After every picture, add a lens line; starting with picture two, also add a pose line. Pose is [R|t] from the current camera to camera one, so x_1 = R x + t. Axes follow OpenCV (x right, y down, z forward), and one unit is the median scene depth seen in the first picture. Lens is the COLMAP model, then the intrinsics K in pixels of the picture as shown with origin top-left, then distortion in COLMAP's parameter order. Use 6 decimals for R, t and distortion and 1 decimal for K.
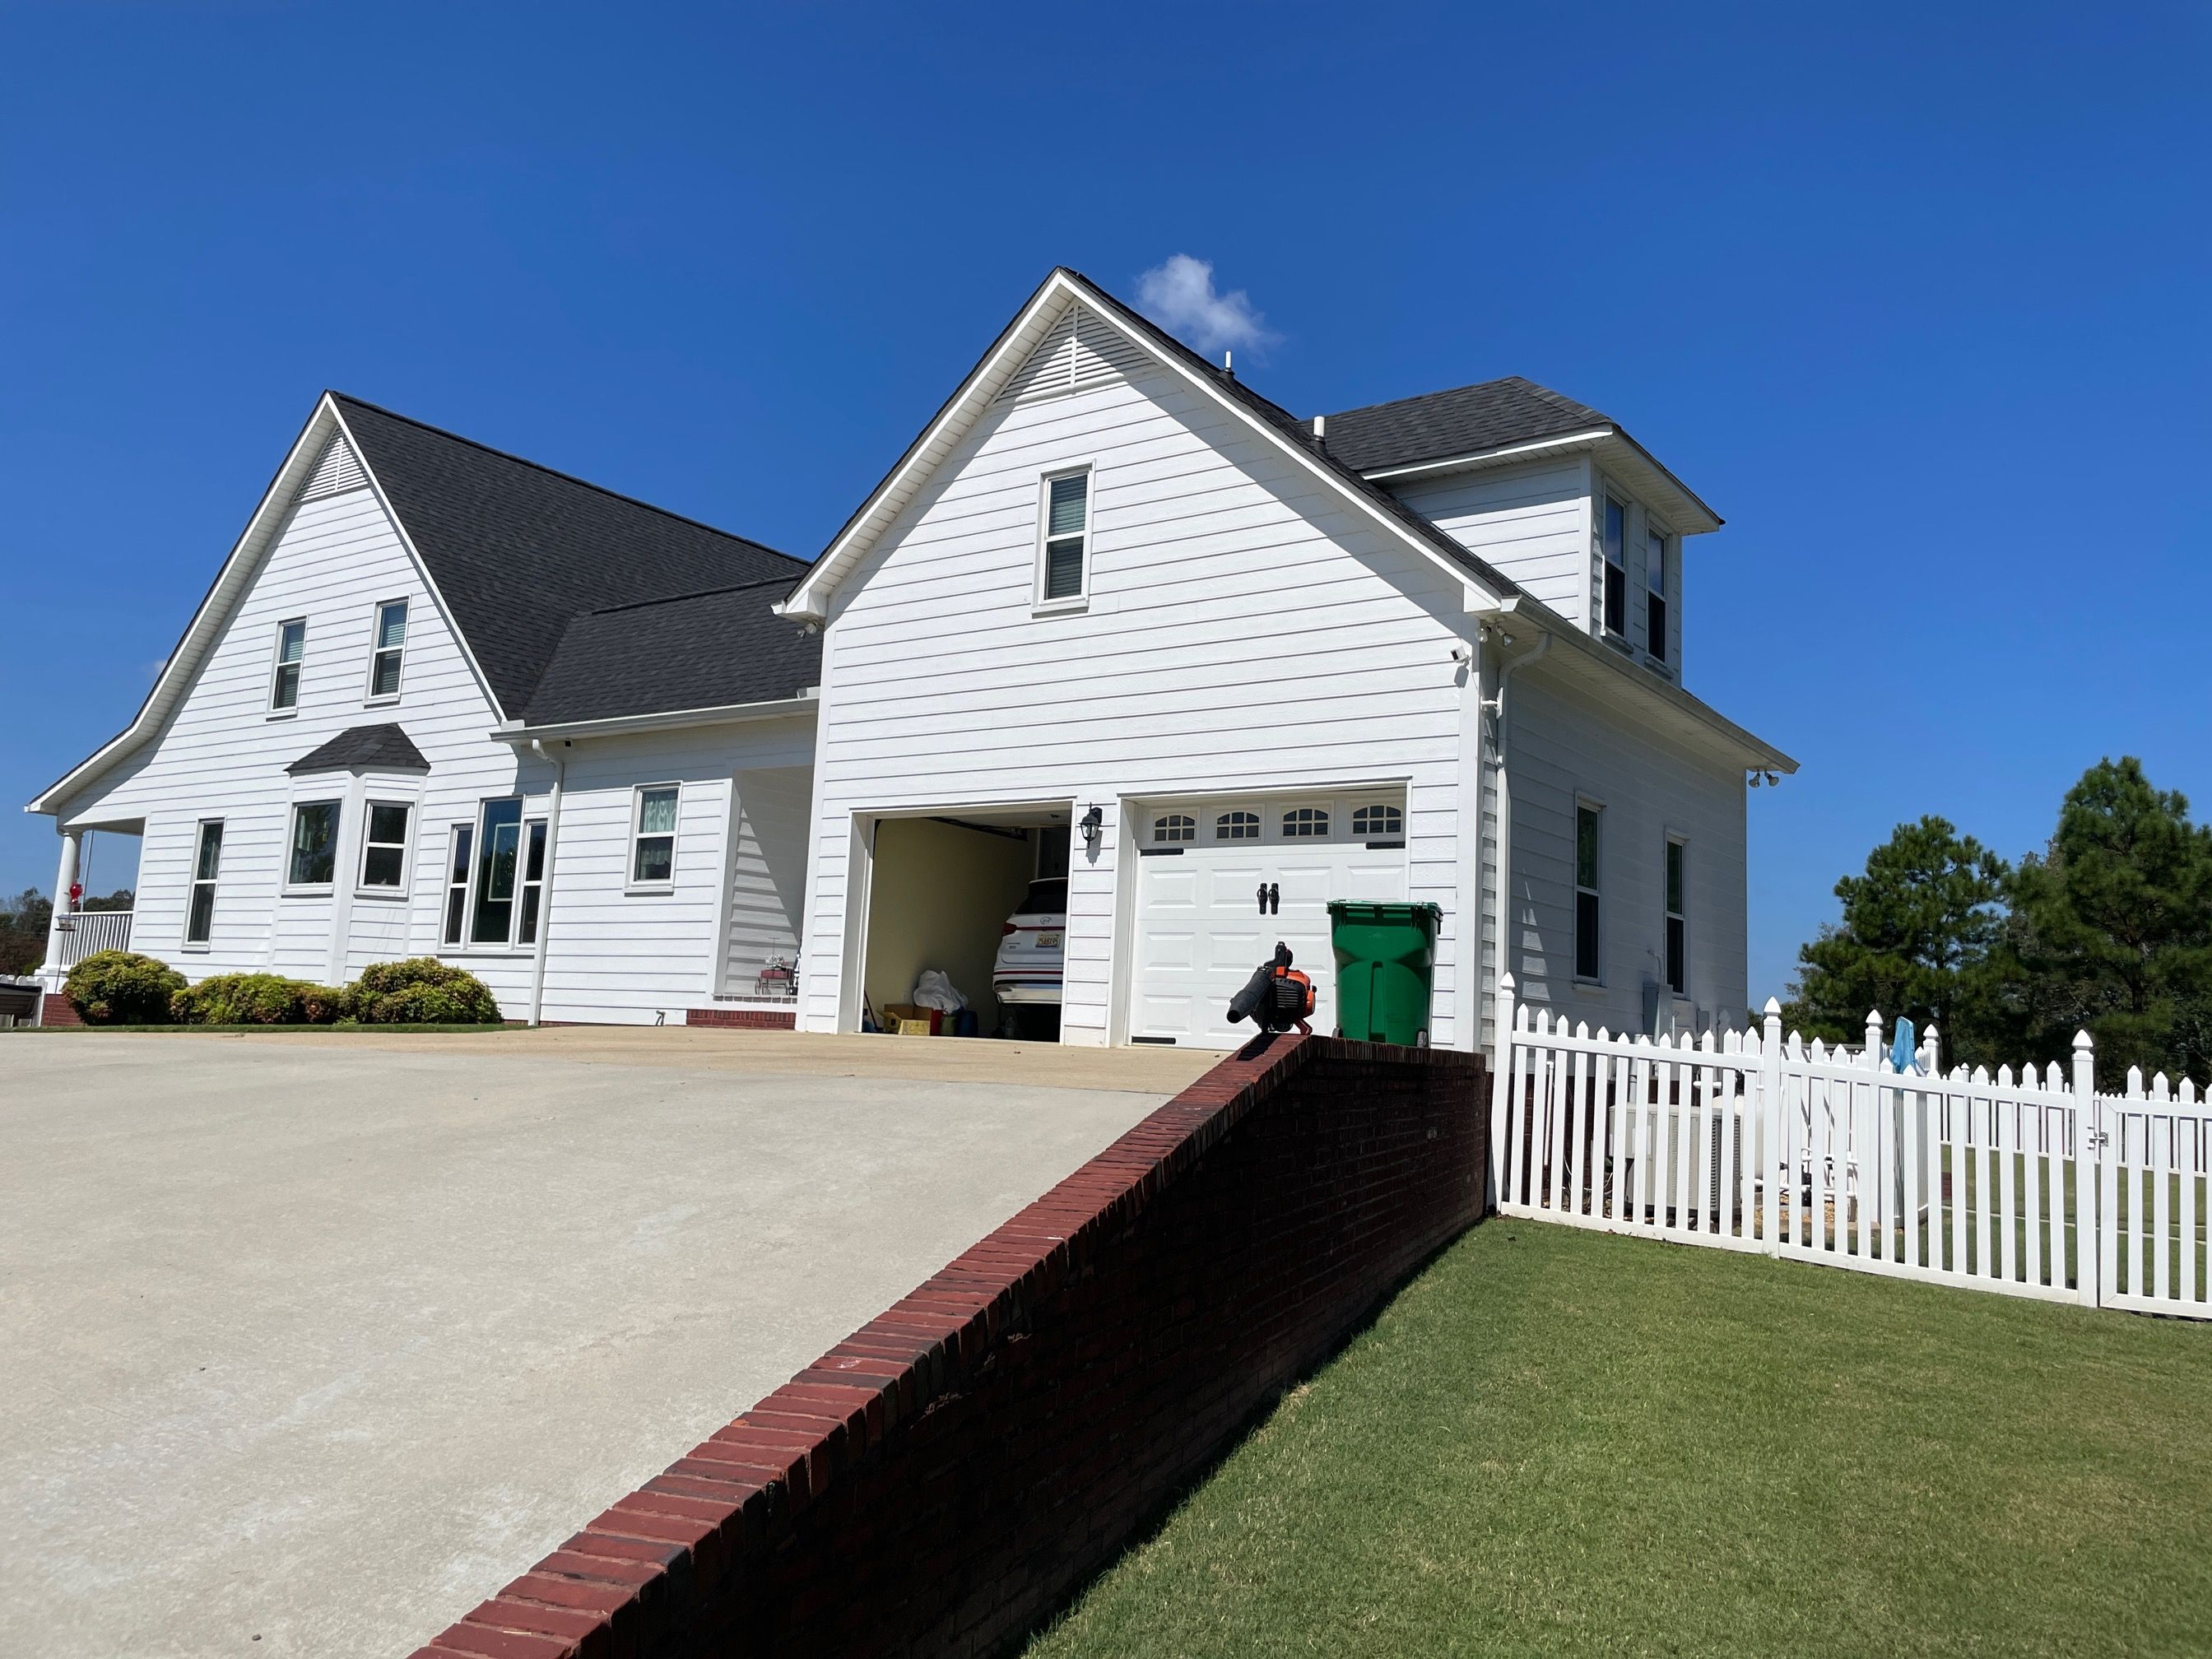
lens RADIAL K [[1696.3, 0, 1106.0], [0, 1696.3, 829.5], [0, 0, 1]] dist [0.096466, -0.150534]
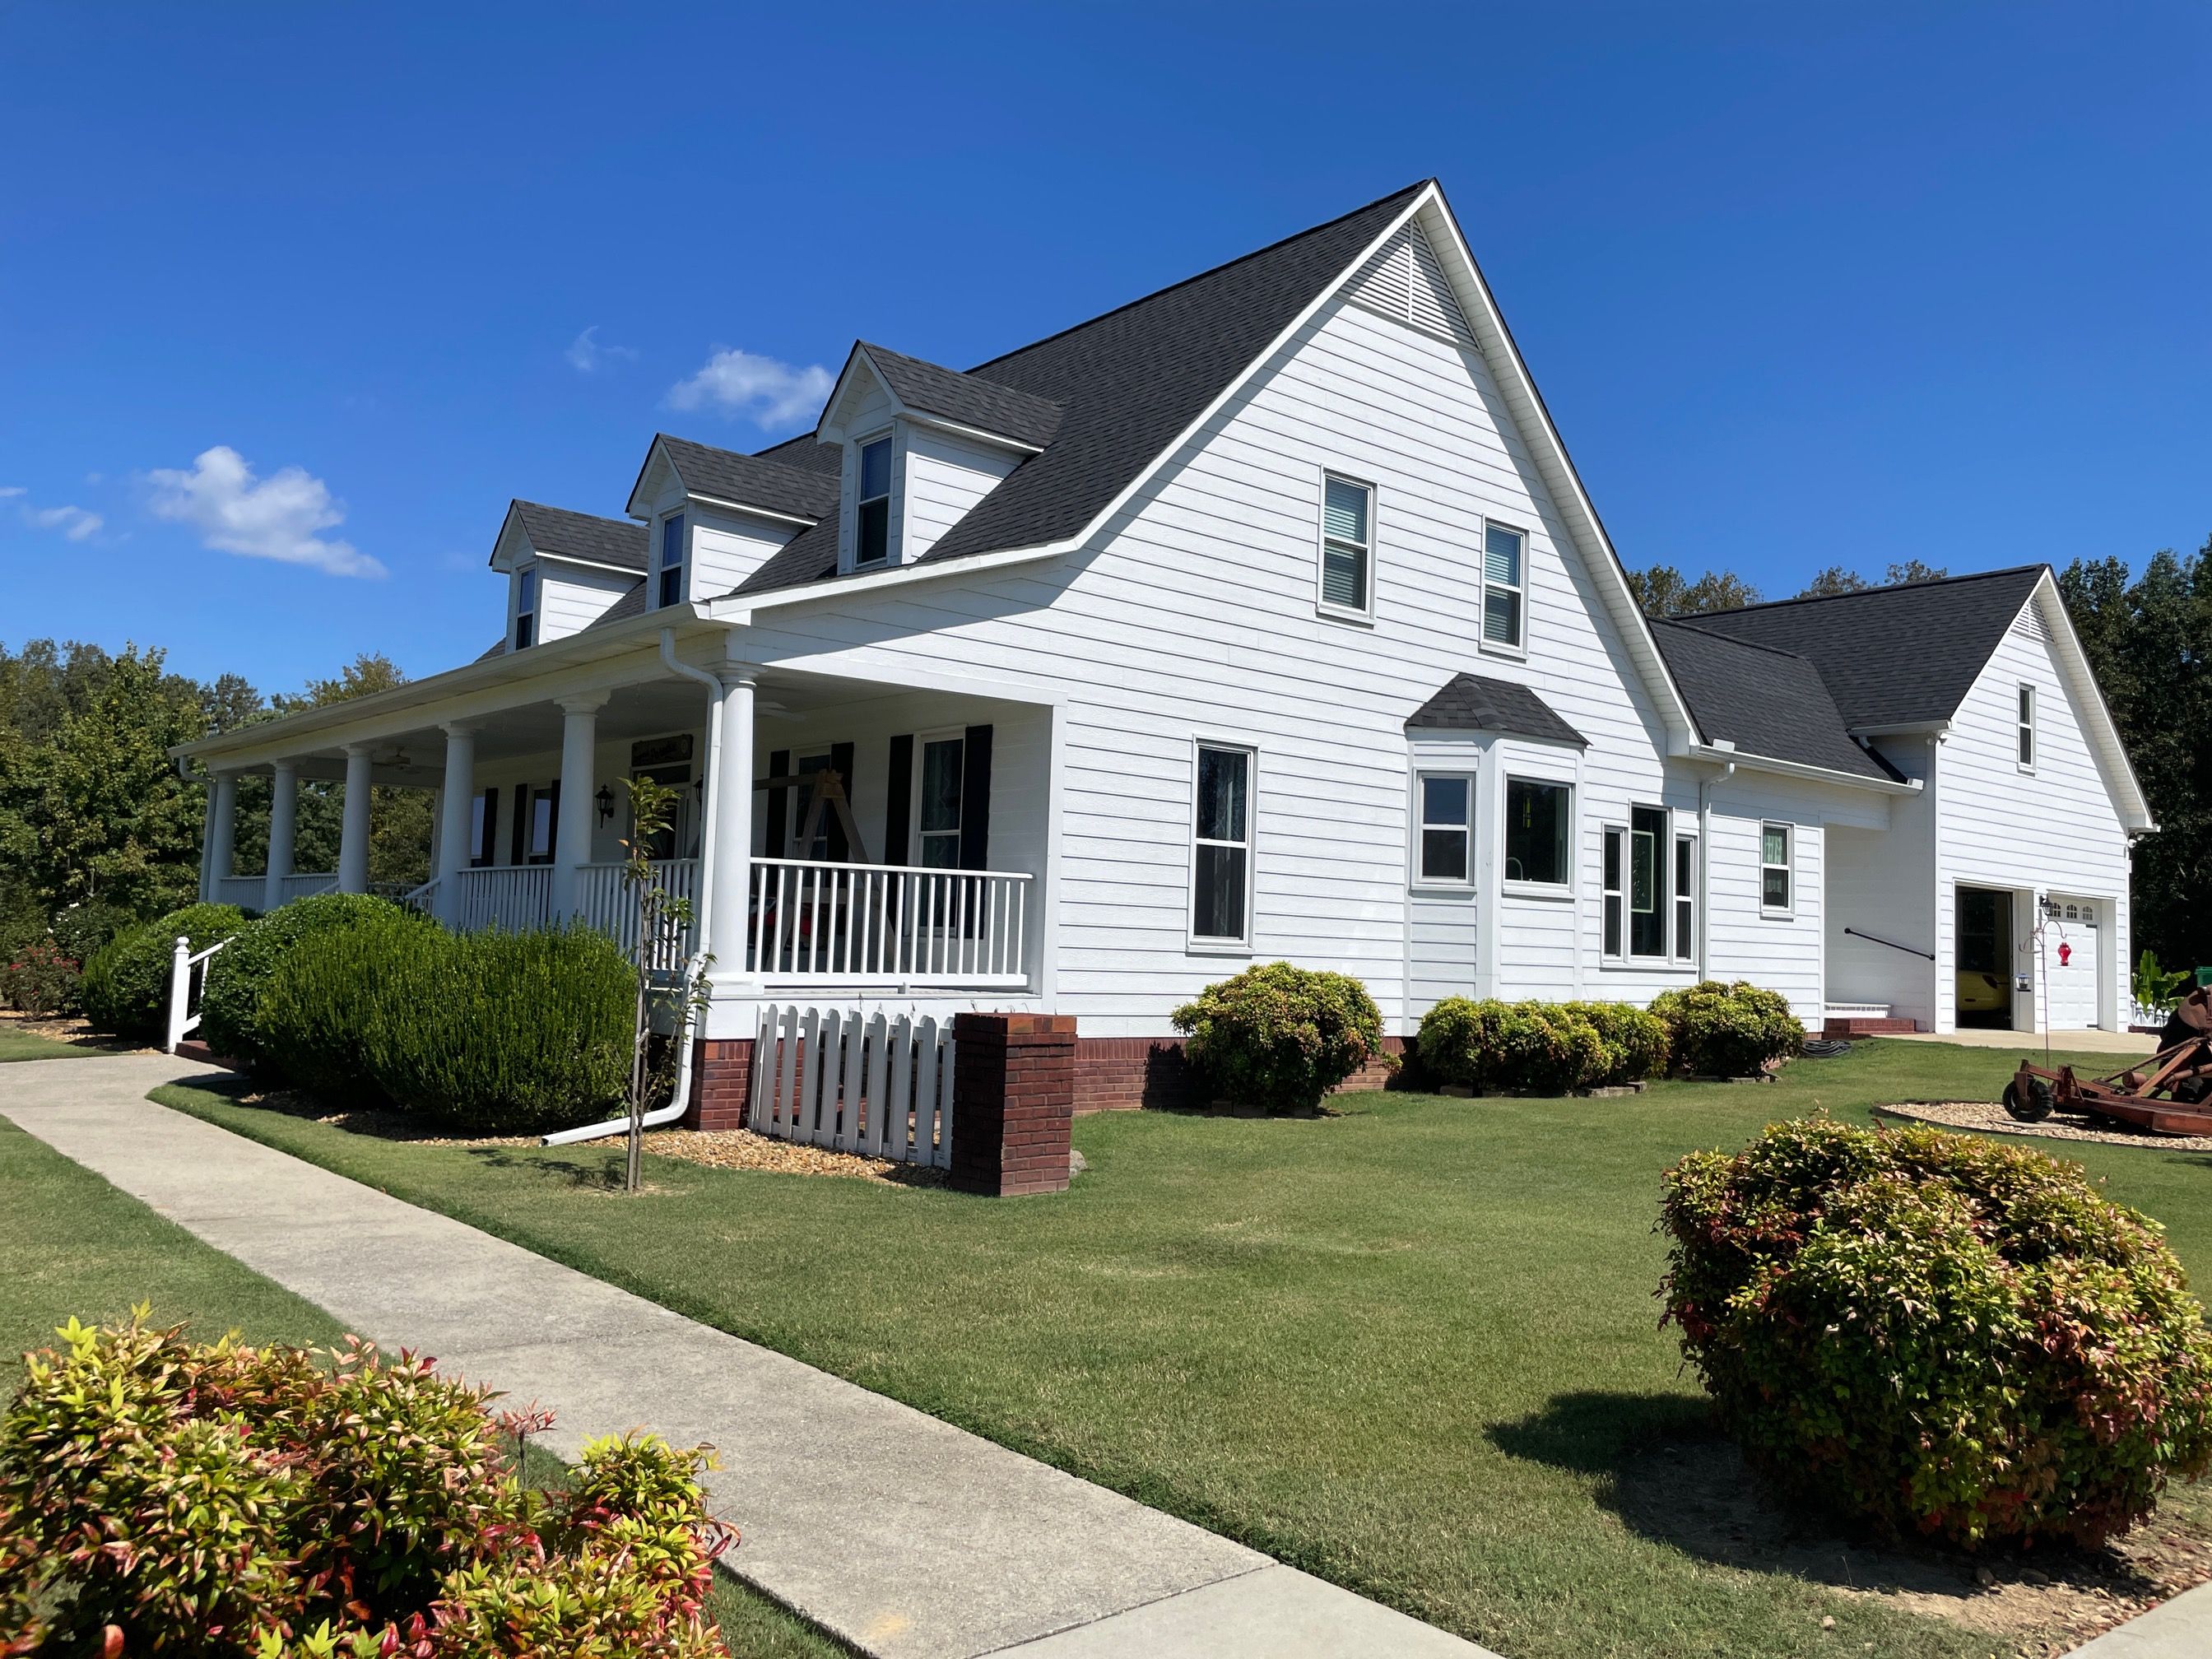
lens RADIAL K [[1696.3, 0, 1106.0], [0, 1696.3, 829.5], [0, 0, 1]] dist [0.096466, -0.150534]
pose [[0.229061, 0.023186, 0.973136, -1.462826], [-0.148315, 0.988875, 0.011350, 0.031378], [-0.962047, -0.146930, 0.229951, 1.155573]]
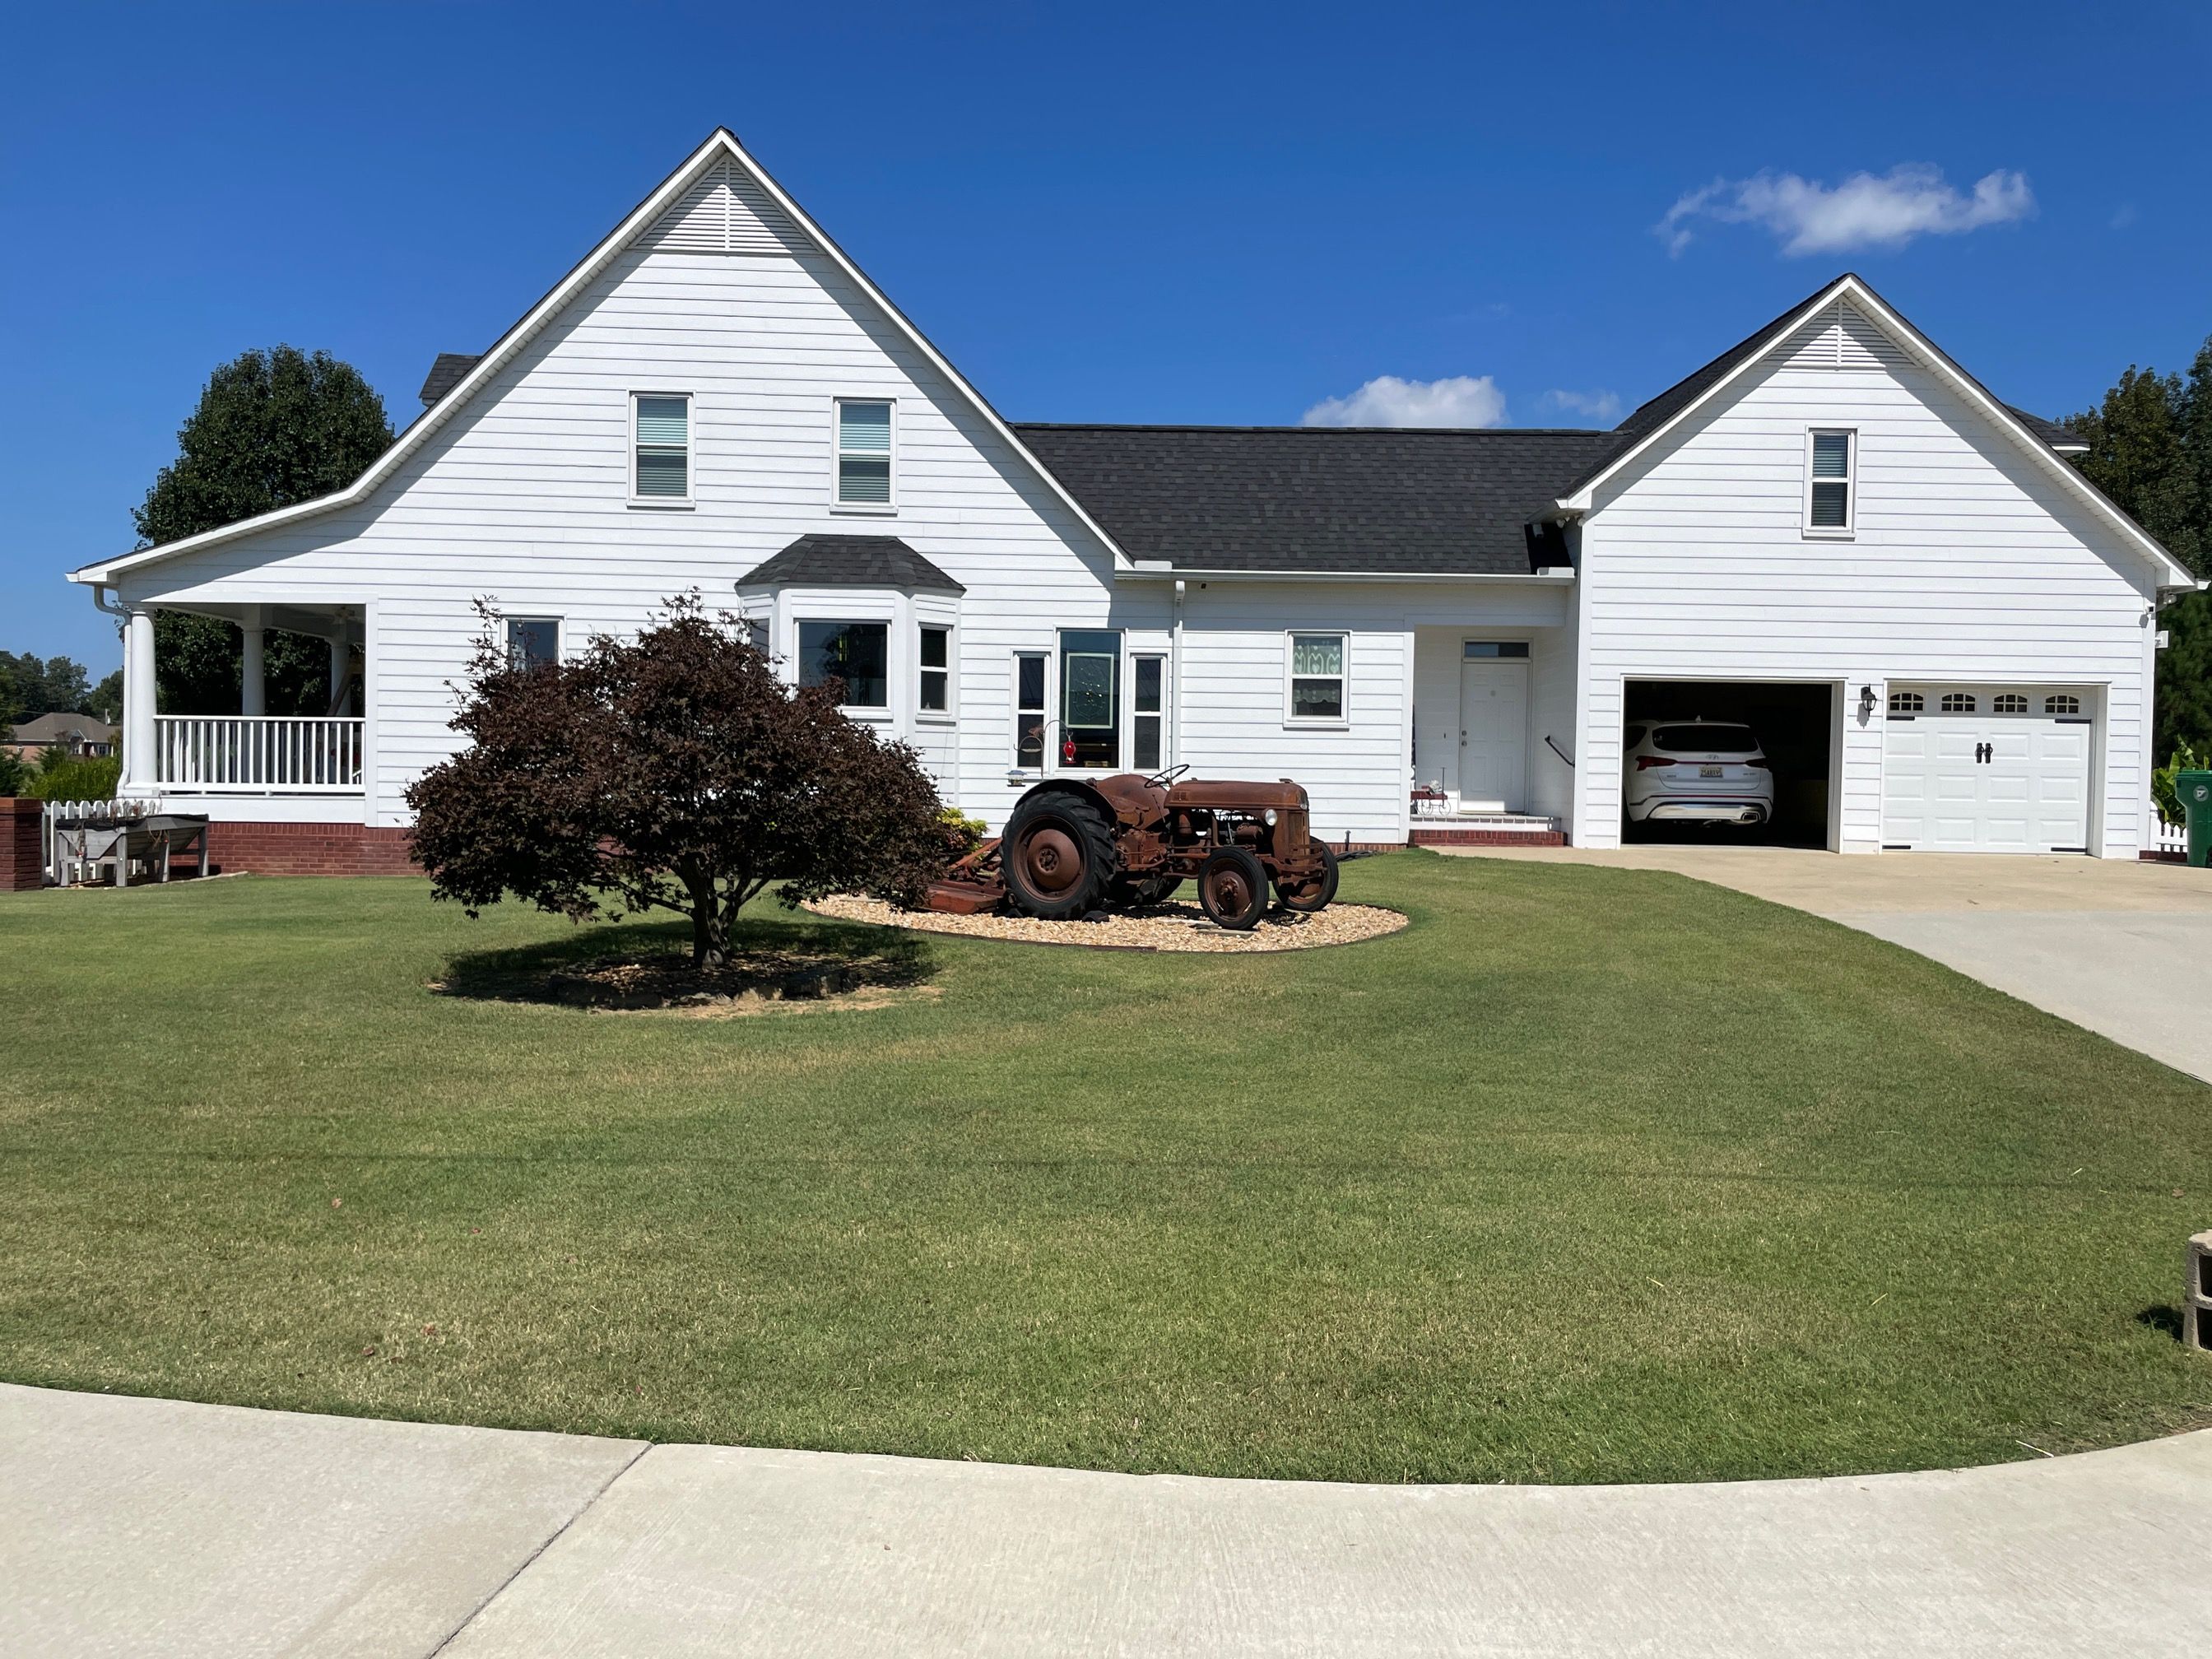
lens RADIAL K [[1696.3, 0, 1106.0], [0, 1696.3, 829.5], [0, 0, 1]] dist [0.096466, -0.150534]
pose [[0.799868, -0.055686, 0.597587, -1.041771], [-0.053325, 0.985155, 0.163177, -0.072422], [-0.597803, -0.162387, 0.785024, 0.180370]]
